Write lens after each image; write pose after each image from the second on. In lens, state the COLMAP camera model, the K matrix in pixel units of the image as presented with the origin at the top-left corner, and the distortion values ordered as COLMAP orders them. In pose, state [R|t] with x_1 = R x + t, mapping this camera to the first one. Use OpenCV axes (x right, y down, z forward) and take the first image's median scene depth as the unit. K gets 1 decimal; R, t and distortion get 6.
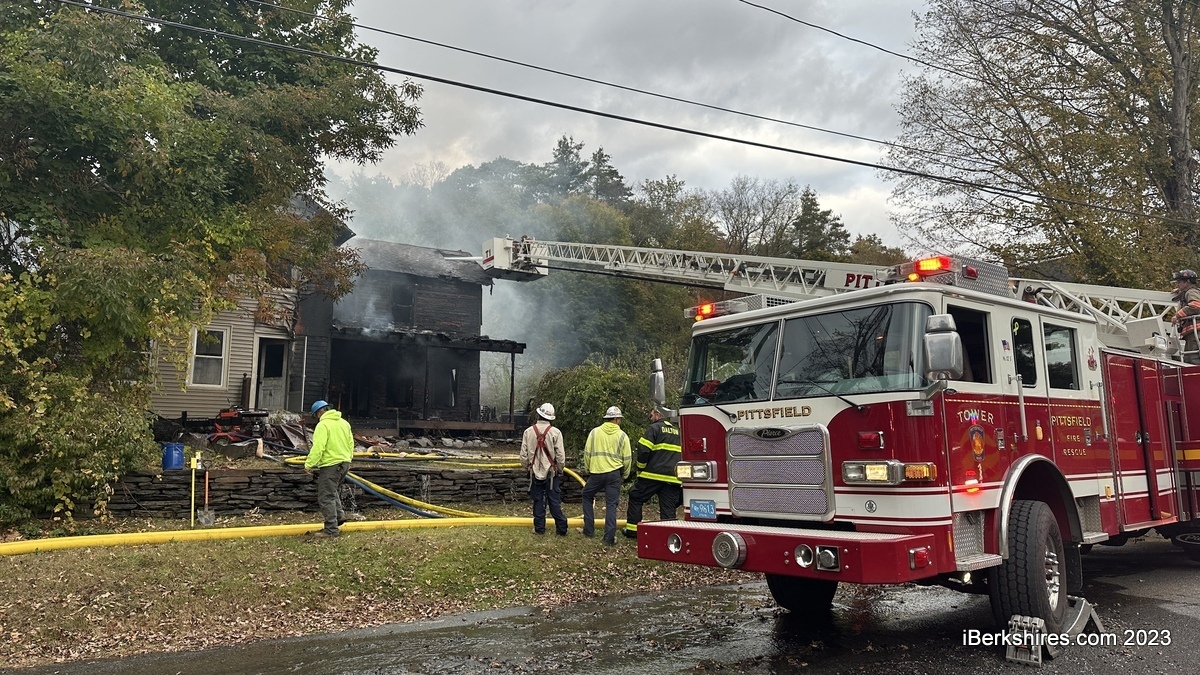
lens RADIAL K [[842.1, 0, 600.0], [0, 842.1, 337.5], [0, 0, 1]] dist [0.137314, -0.197140]
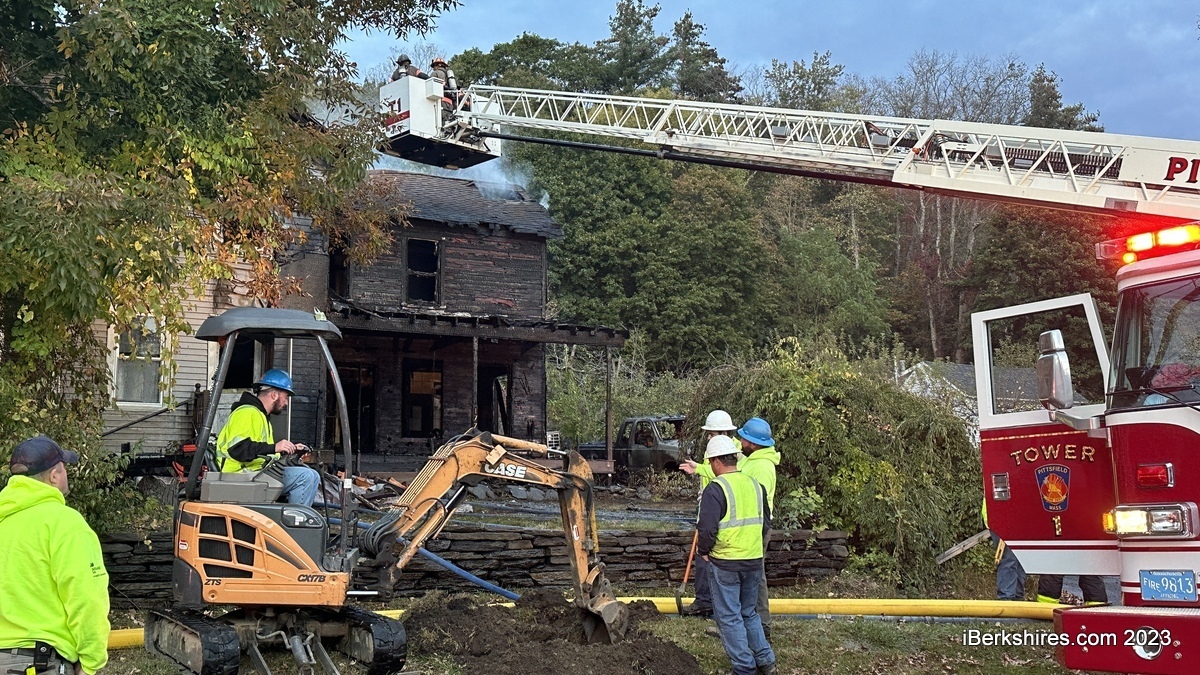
lens RADIAL K [[1370.7, 0, 598.9], [0, 1370.7, 356.7], [0, 0, 1]] dist [0.152862, -0.032084]
pose [[0.998487, -0.015905, -0.052638, -0.085619], [0.016966, 0.999661, 0.019774, 0.008329], [0.052306, -0.020637, 0.998418, 0.009415]]
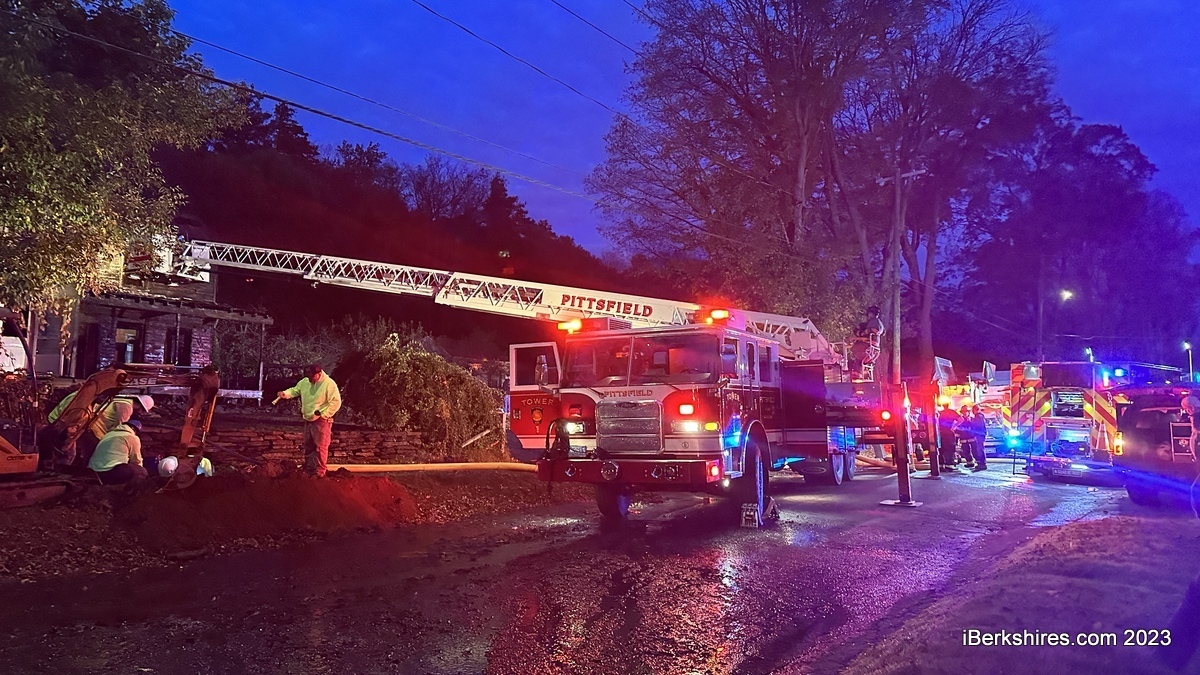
lens RADIAL K [[842.1, 0, 600.0], [0, 842.1, 337.5], [0, 0, 1]] dist [0.137314, -0.197140]
pose [[0.922173, 0.044891, 0.384163, -0.186427], [-0.058754, 0.997974, 0.024421, -0.022410], [-0.382288, -0.045092, 0.922942, -0.197189]]
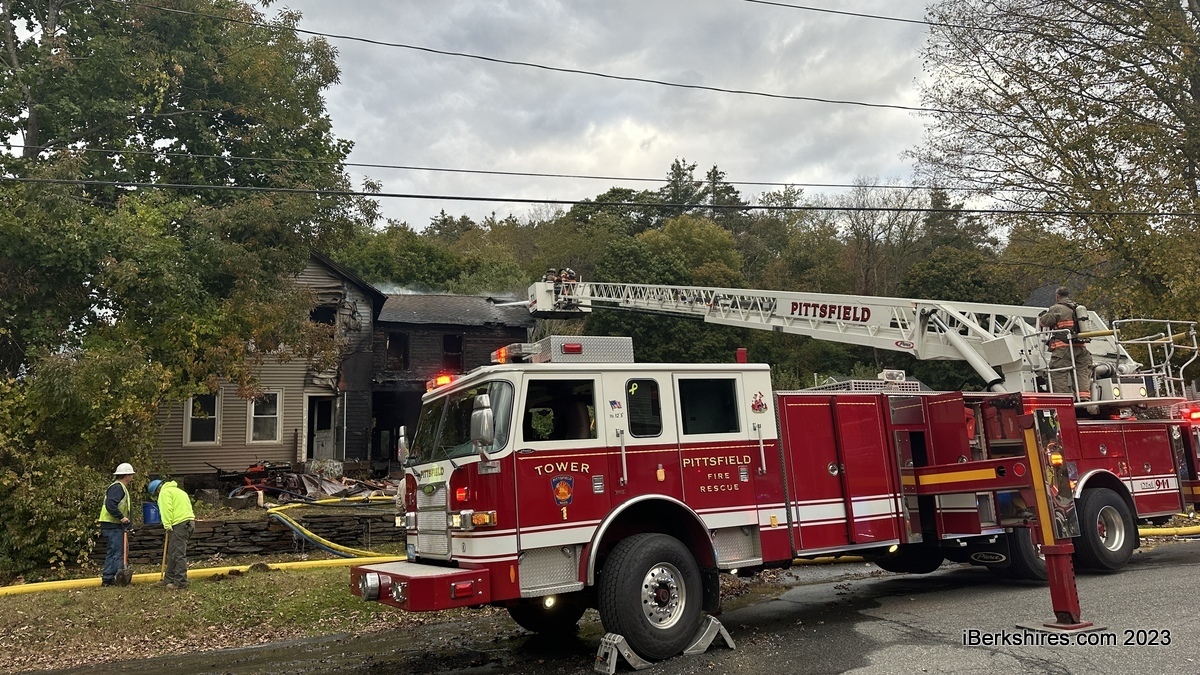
lens RADIAL K [[855.1, 0, 590.9], [0, 855.1, 316.5], [0, 0, 1]] dist [0.073795, -0.082150]
pose [[0.976649, -0.083877, -0.197789, 0.261371], [0.074575, 0.995751, -0.054029, -0.019816], [0.201481, 0.038017, 0.978754, -0.072617]]
